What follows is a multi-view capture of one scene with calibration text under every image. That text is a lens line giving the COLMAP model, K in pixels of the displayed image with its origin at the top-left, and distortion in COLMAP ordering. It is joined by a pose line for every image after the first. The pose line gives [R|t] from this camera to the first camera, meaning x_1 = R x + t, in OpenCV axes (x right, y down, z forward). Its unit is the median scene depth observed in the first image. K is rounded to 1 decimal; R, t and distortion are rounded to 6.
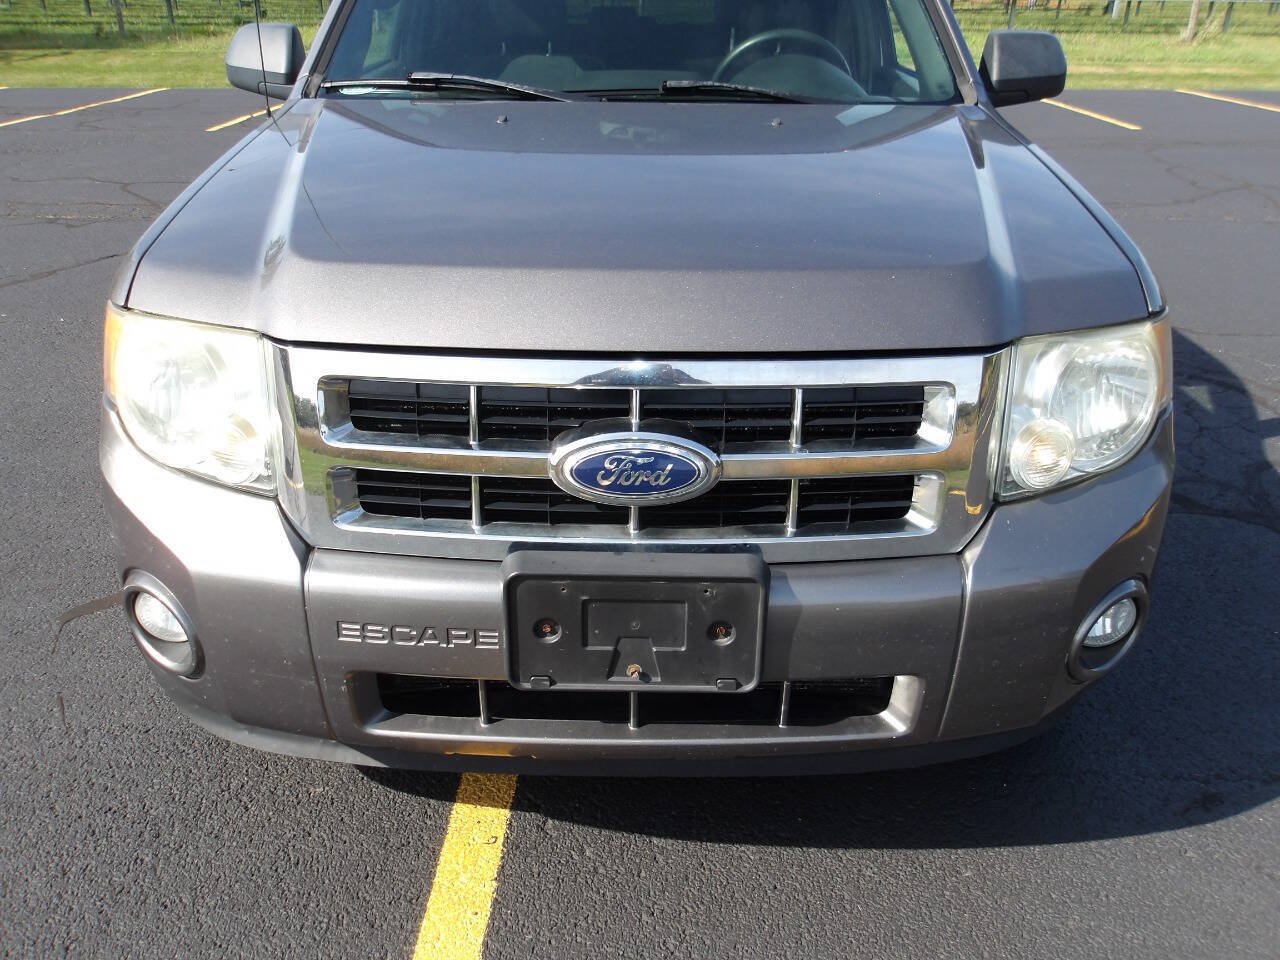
lens RADIAL K [[1071.9, 0, 633.0], [0, 1071.9, 477.0], [0, 0, 1]] dist [0.005387, 0.001031]
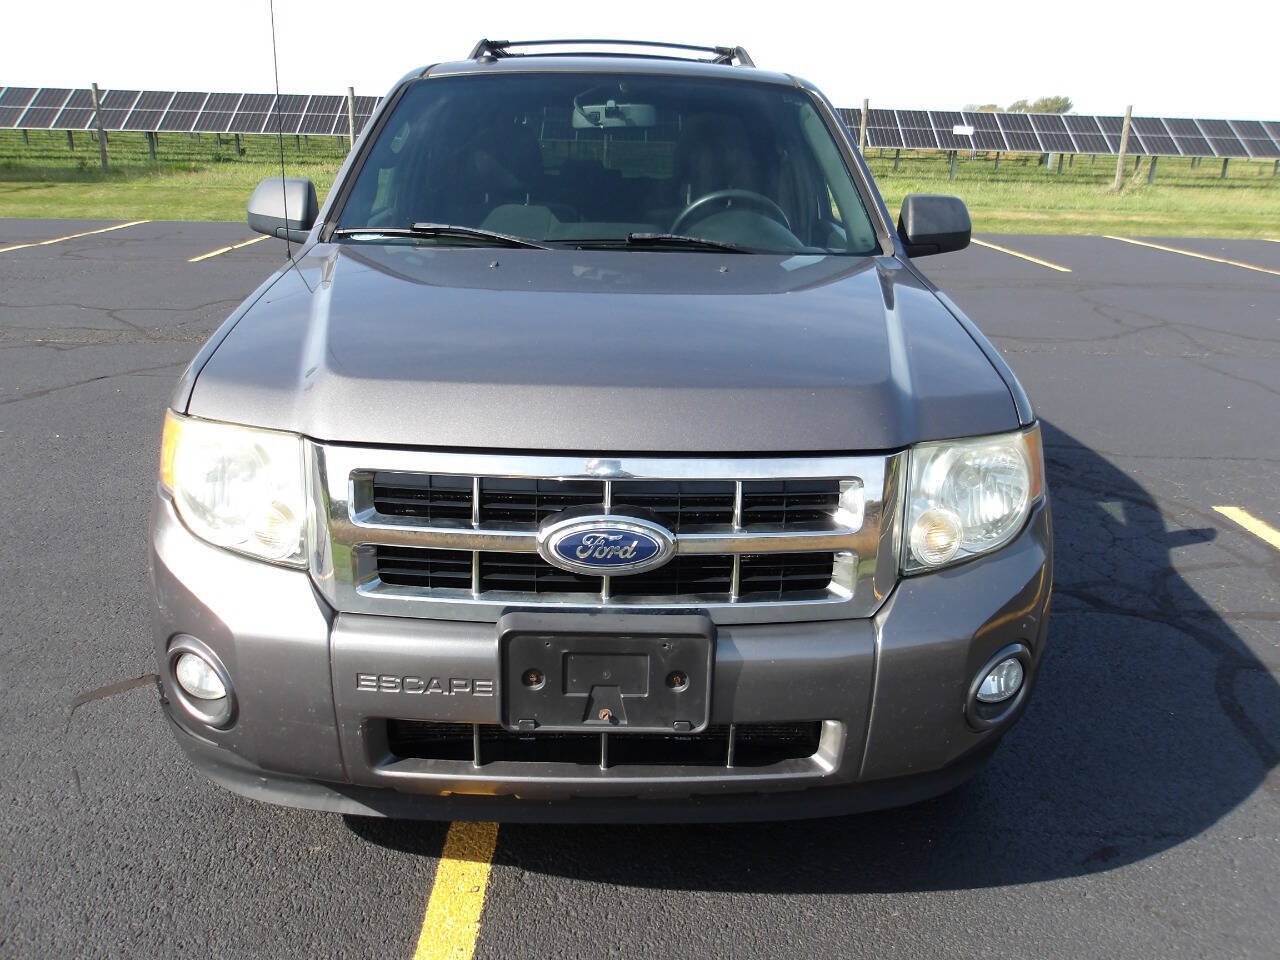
lens RADIAL K [[1071.9, 0, 633.0], [0, 1071.9, 477.0], [0, 0, 1]] dist [0.005387, 0.001031]
pose [[0.999363, 0.006155, 0.035149, -0.009307], [-0.002015, 0.993174, -0.116627, 0.044845], [-0.035627, 0.116481, 0.992554, -0.179509]]
